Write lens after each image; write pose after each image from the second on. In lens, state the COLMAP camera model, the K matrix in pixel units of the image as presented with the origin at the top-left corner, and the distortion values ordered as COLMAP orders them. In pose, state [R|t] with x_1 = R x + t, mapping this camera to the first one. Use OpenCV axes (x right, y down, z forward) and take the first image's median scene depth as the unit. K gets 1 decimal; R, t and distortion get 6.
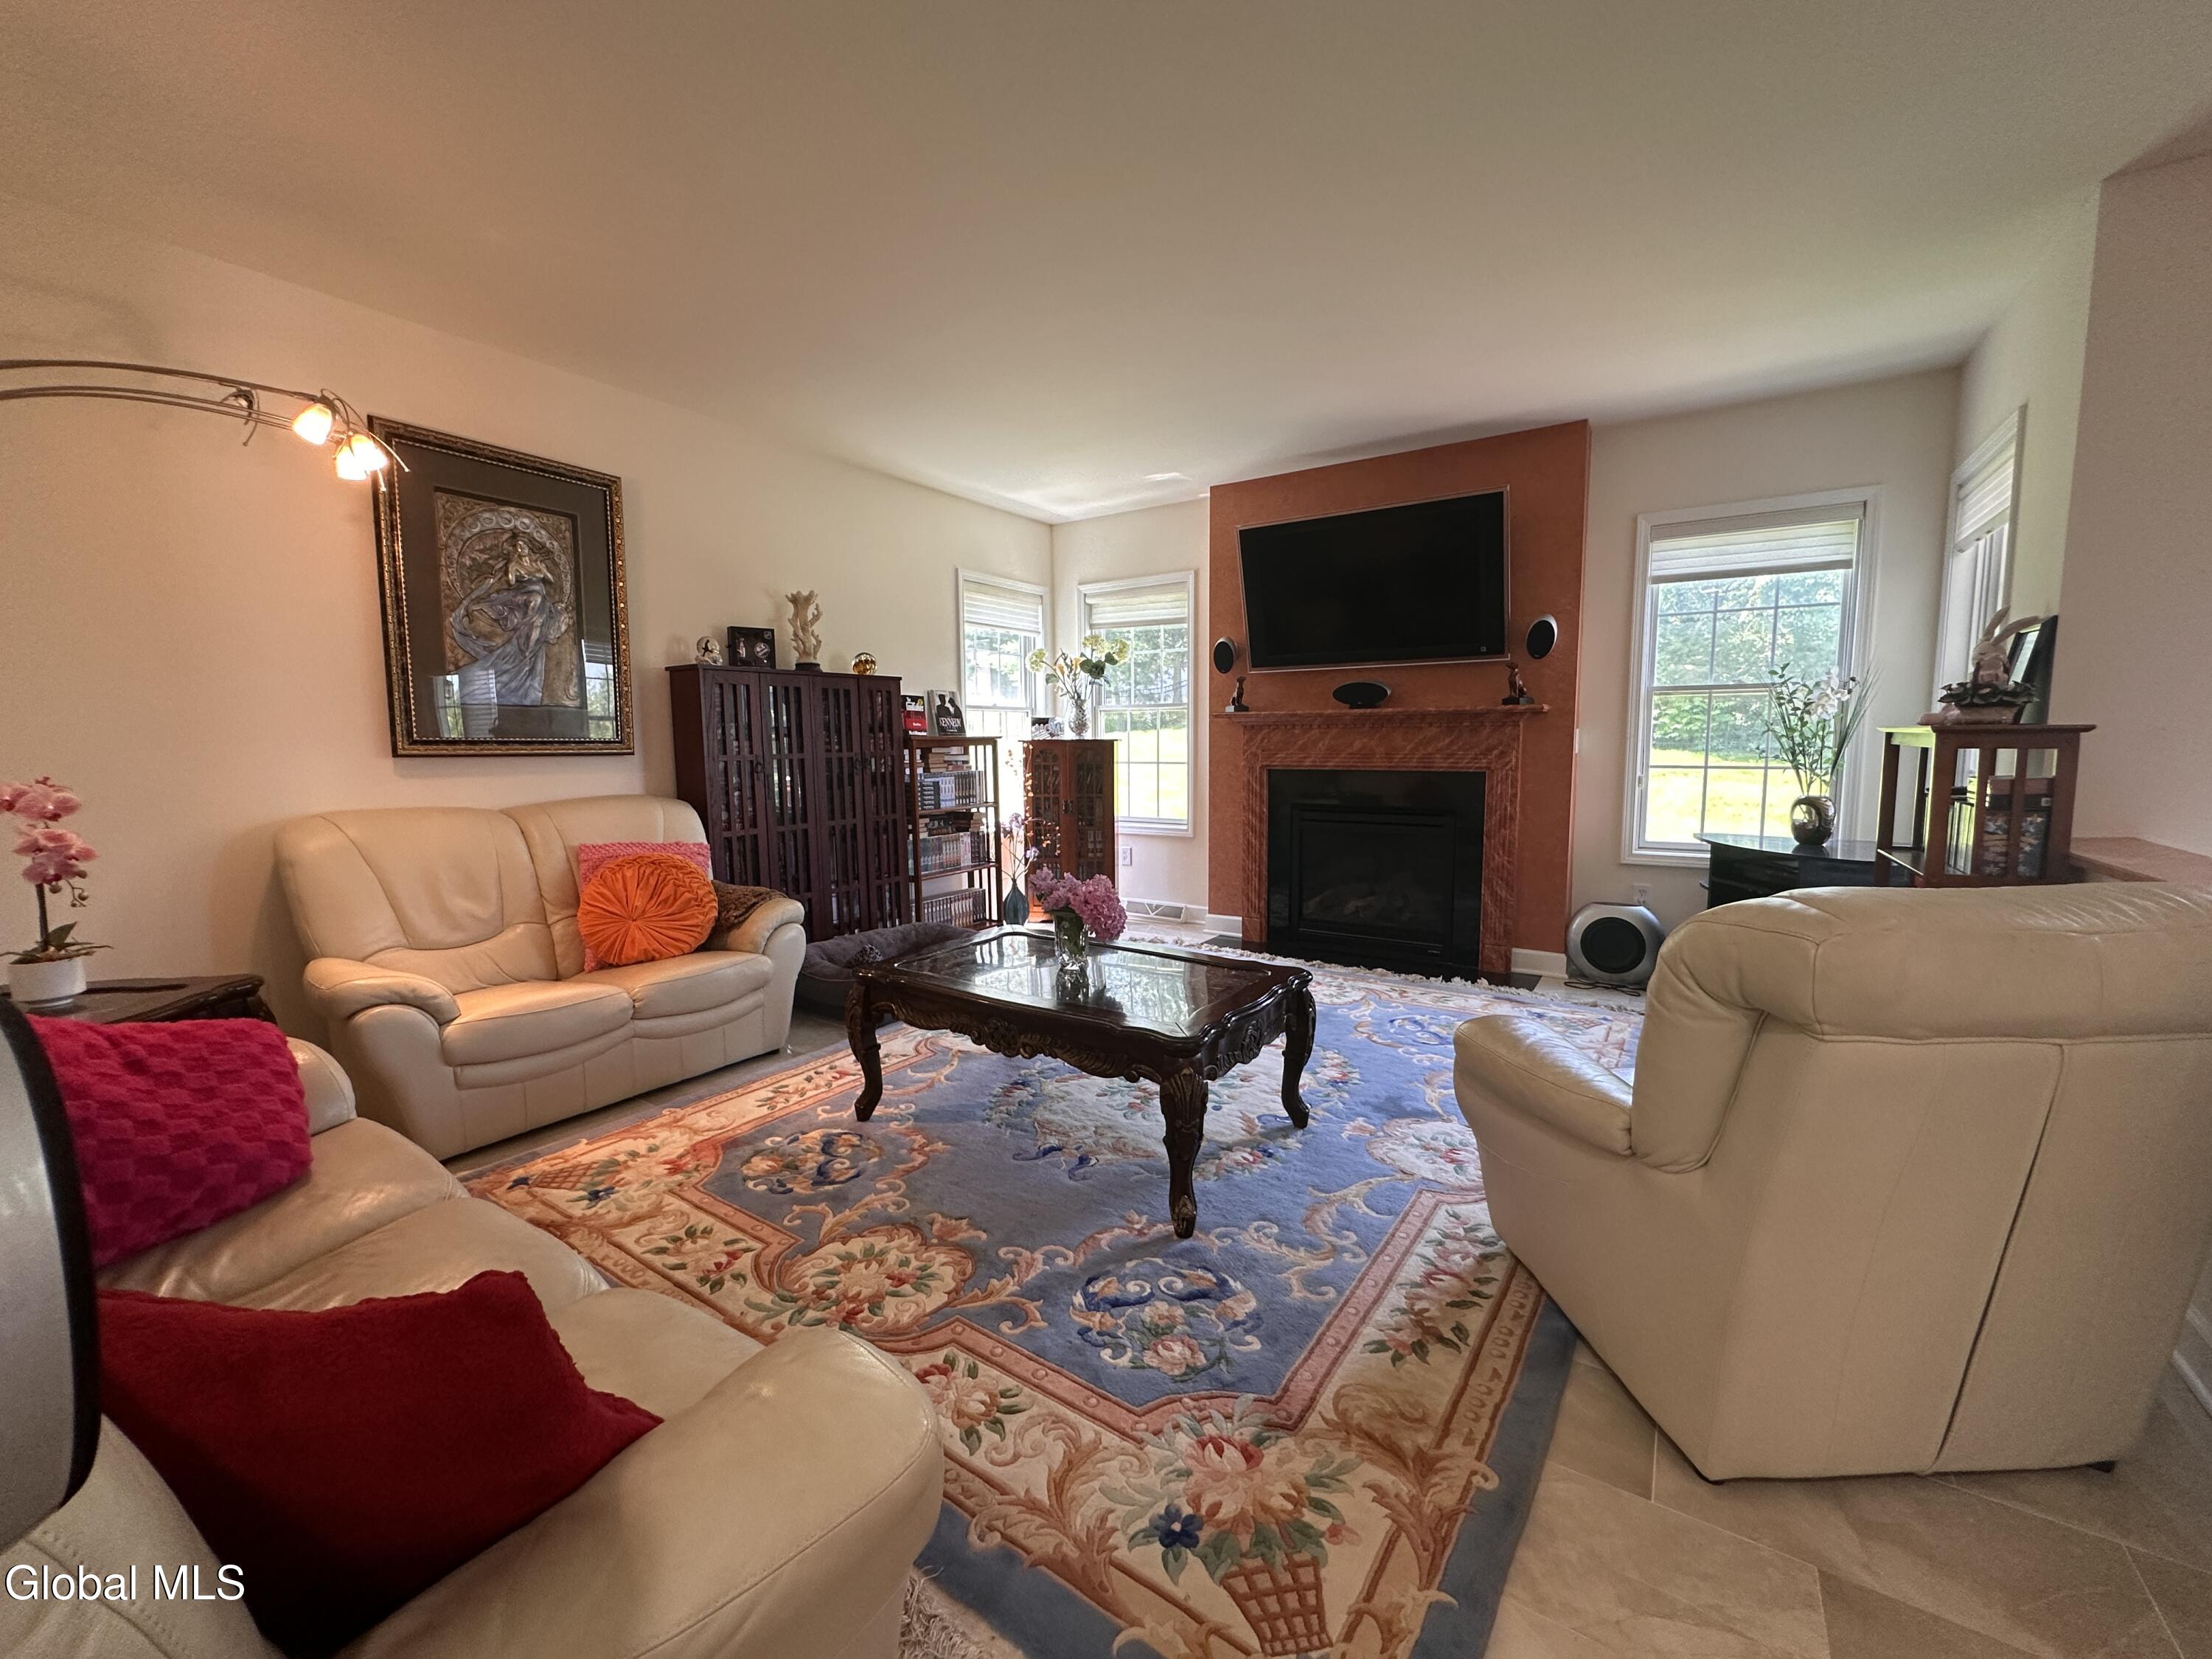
lens RADIAL K [[887.8, 0, 1109.9], [0, 887.8, 824.9], [0, 0, 1]] dist [-0.001701, 0.000341]
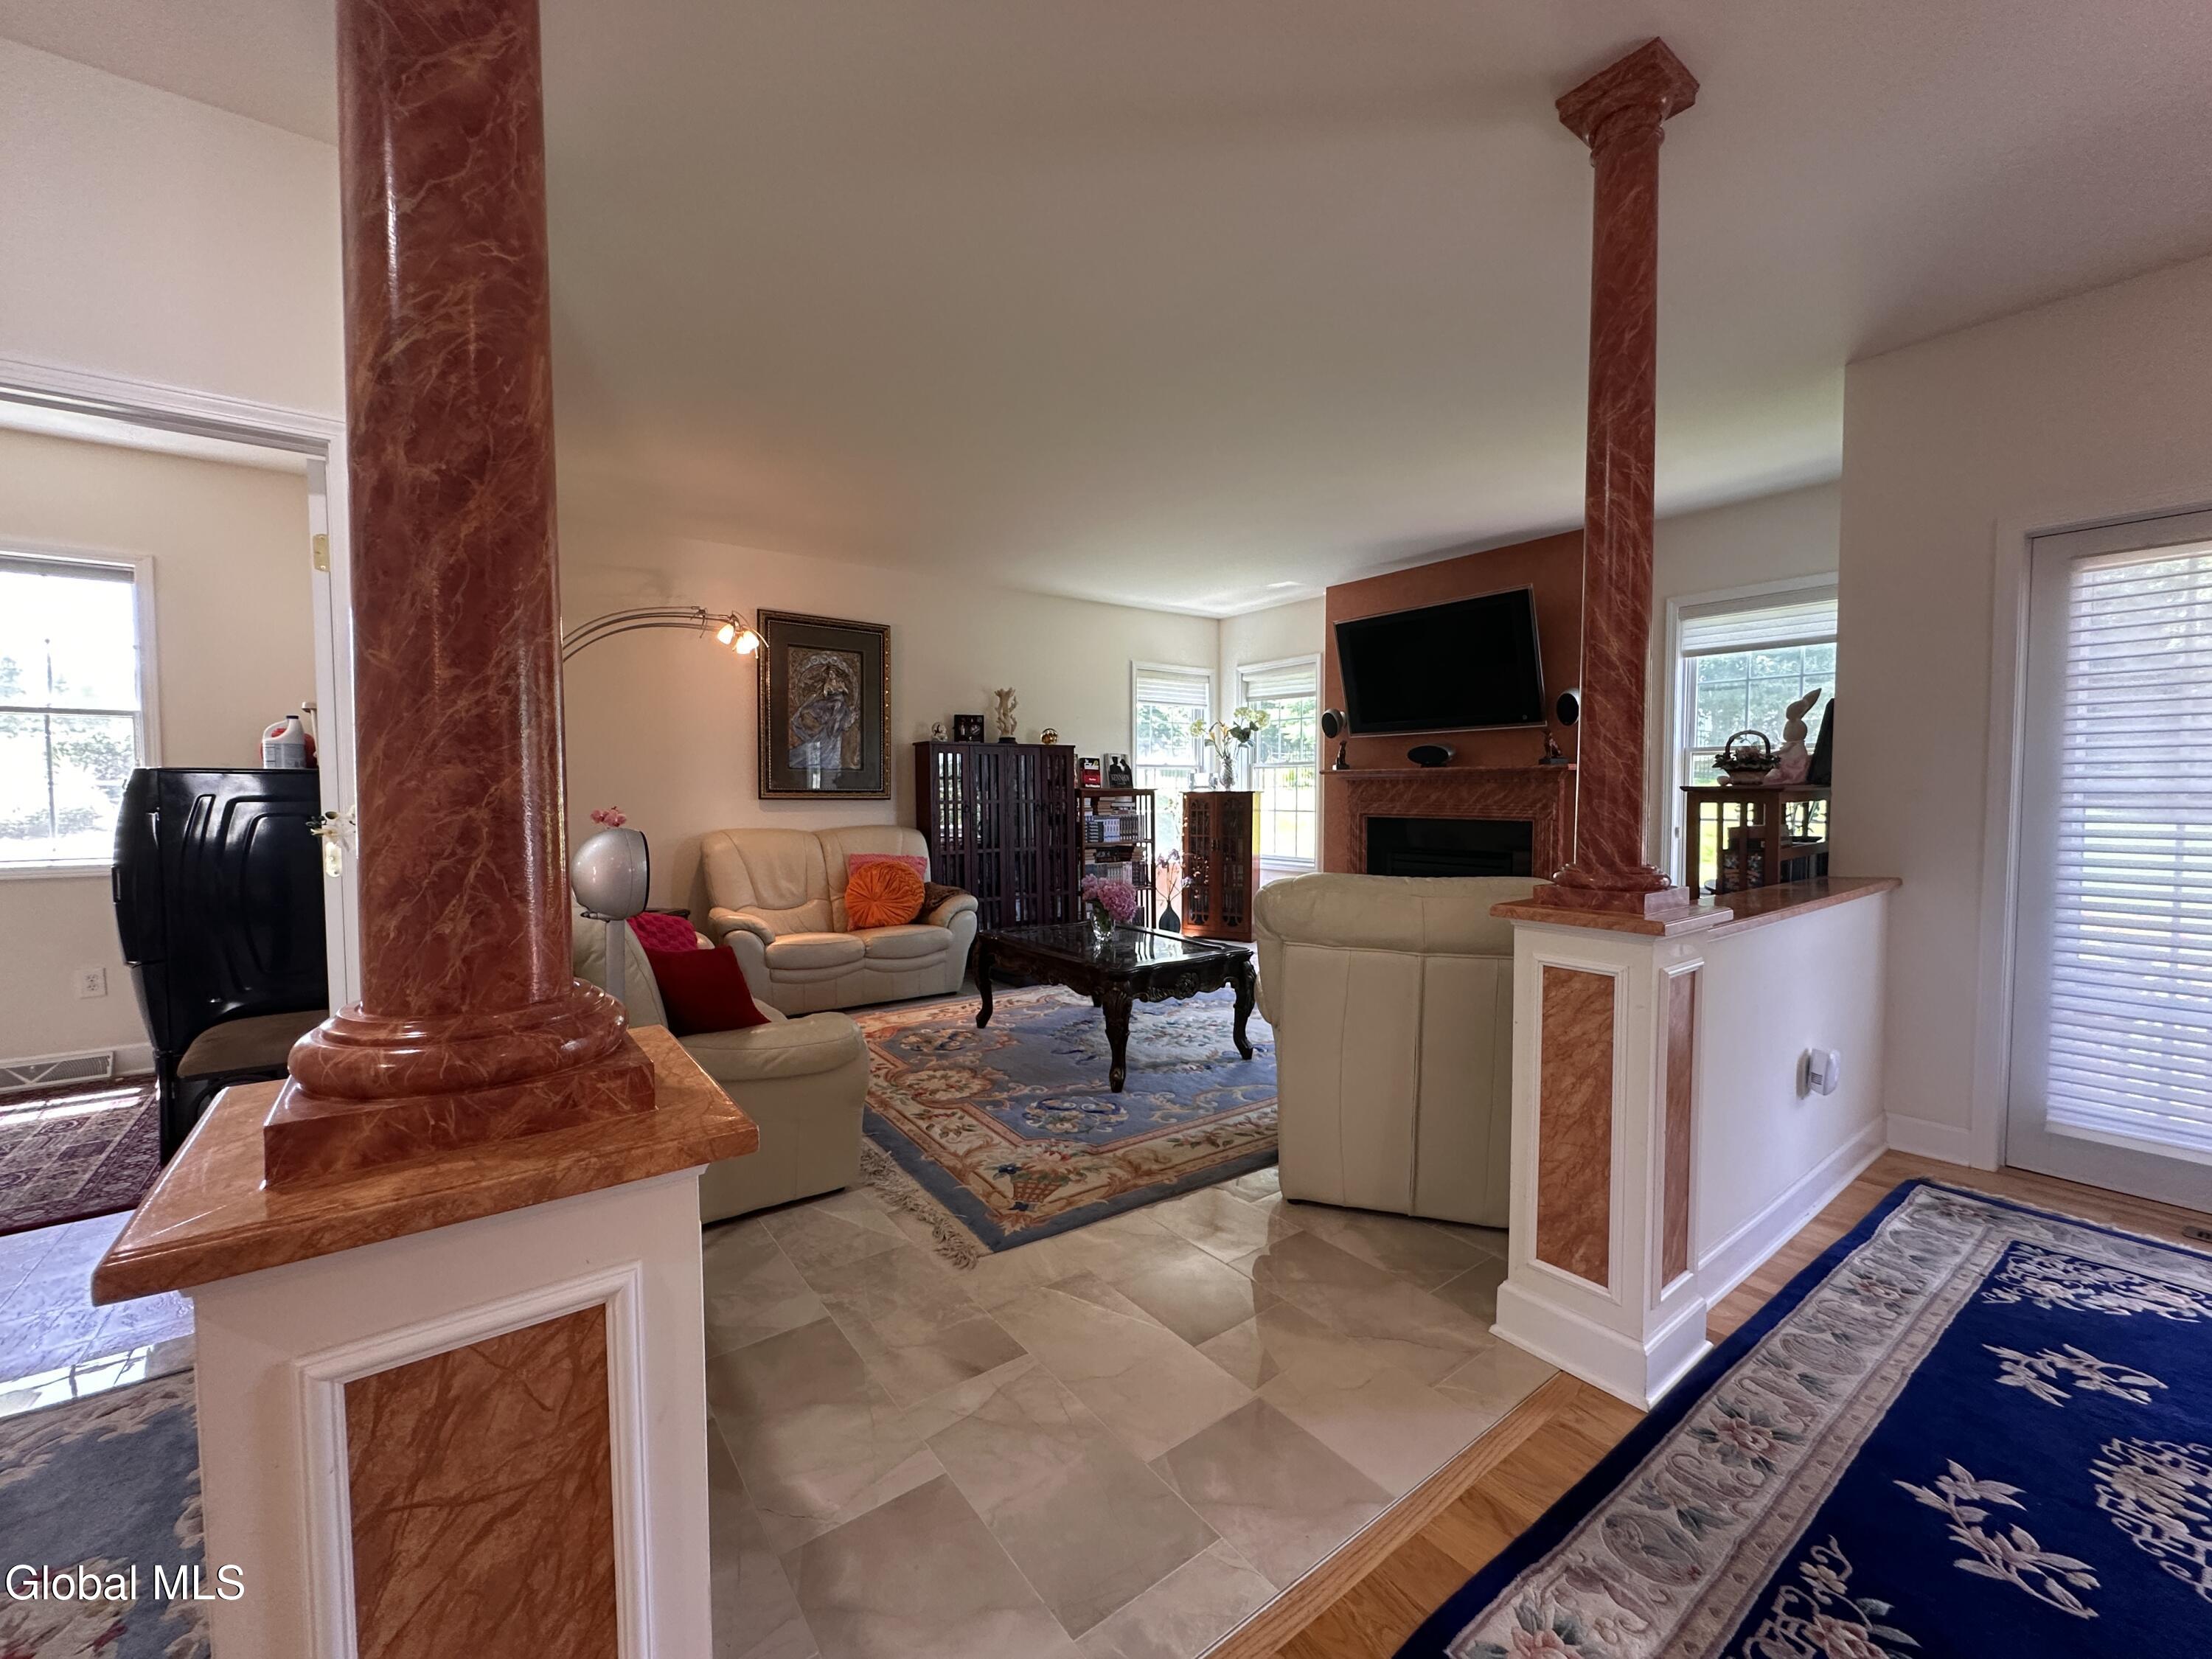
lens RADIAL K [[887.8, 0, 1111.4], [0, 887.8, 827.2], [0, 0, 1]] dist [-0.001701, 0.000341]
pose [[0.941780, 0.019945, -0.335638, 0.306193], [-0.038040, 0.998150, -0.047424, 0.024874], [0.334071, 0.057431, 0.940797, -0.289036]]
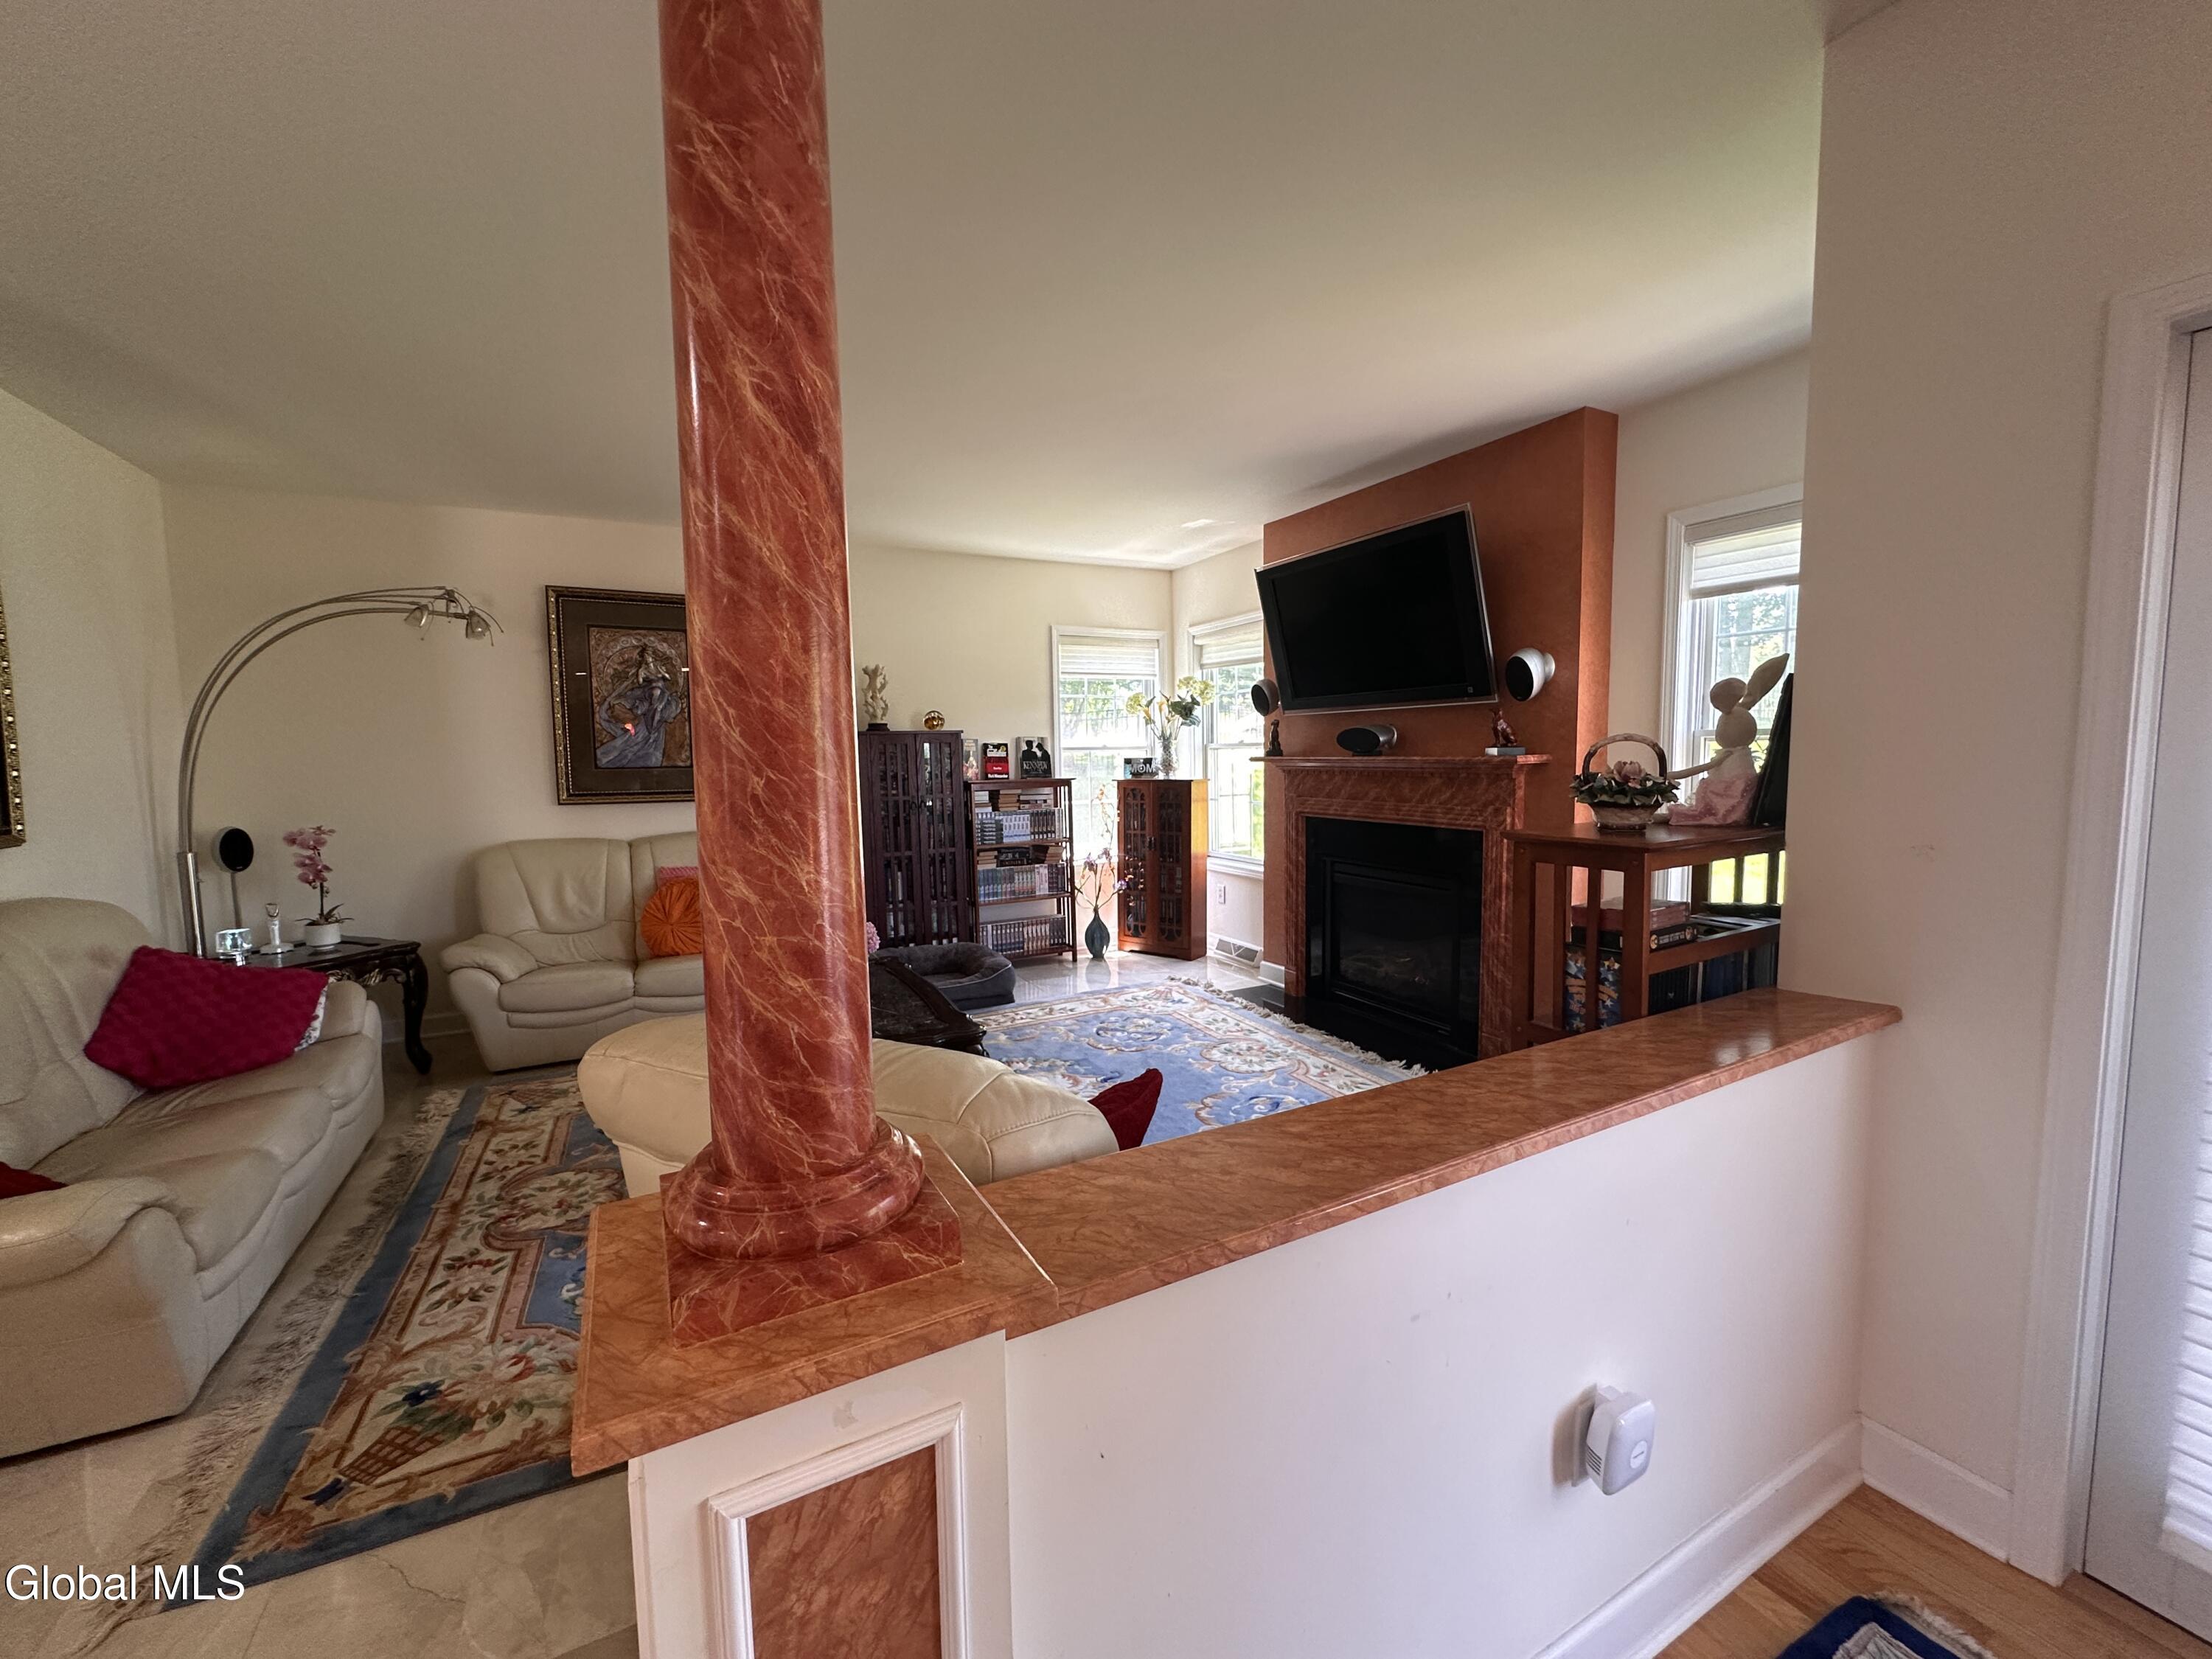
lens RADIAL K [[887.8, 0, 1107.8], [0, 887.8, 829.6], [0, 0, 1]] dist [-0.001701, 0.000341]
pose [[0.878066, 0.035855, -0.477194, 0.534828], [-0.036604, 0.999300, 0.007731, -0.057139], [0.477137, 0.010679, 0.878764, 0.076846]]
